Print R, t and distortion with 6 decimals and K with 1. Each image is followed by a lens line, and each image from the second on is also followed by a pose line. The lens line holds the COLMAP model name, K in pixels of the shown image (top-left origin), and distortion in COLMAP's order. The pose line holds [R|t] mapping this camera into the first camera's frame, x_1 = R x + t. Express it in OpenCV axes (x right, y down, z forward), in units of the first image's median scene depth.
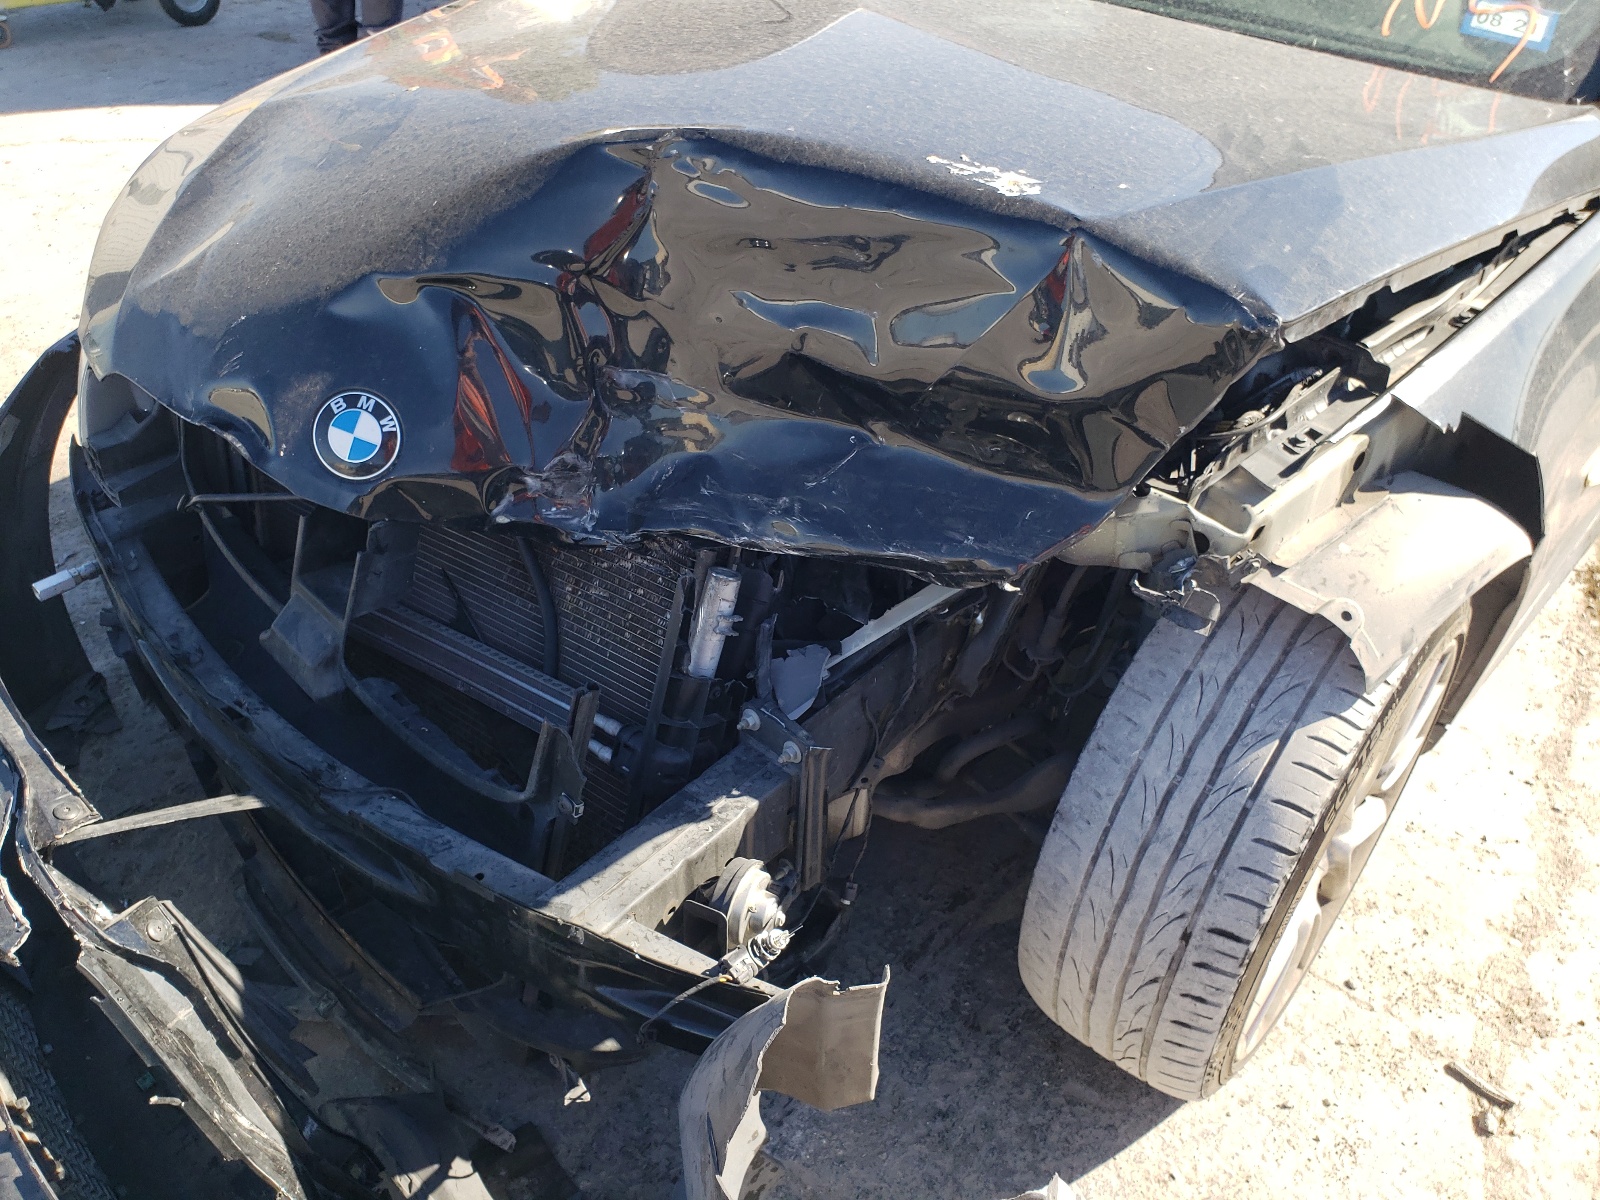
lens RADIAL K [[1324.1, 0, 800.0], [0, 1324.1, 600.0], [0, 0, 1]] dist [-0.005740, -0.005758]
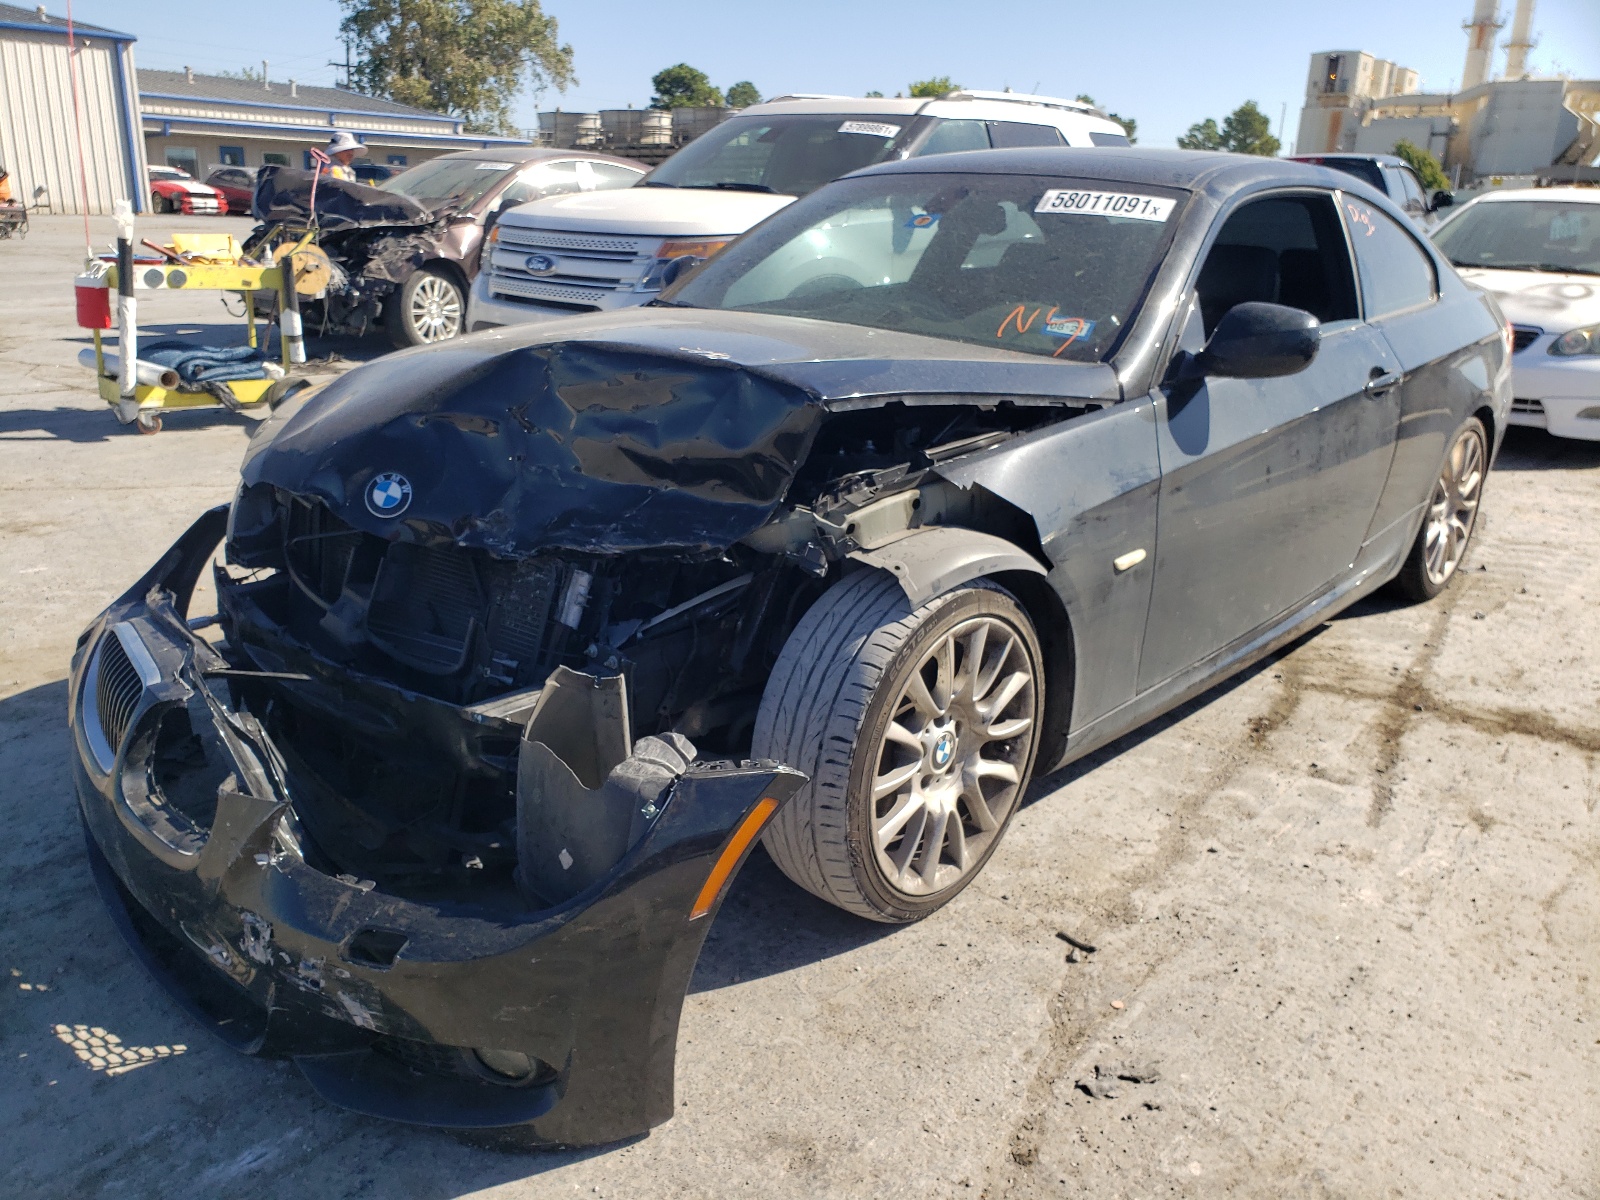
lens RADIAL K [[1324.1, 0, 800.0], [0, 1324.1, 600.0], [0, 0, 1]] dist [-0.005740, -0.005758]
pose [[0.999907, 0.000326, -0.013646, 0.285342], [-0.004594, 0.949436, -0.313927, 0.623863], [0.012854, 0.313960, 0.949349, -0.757307]]
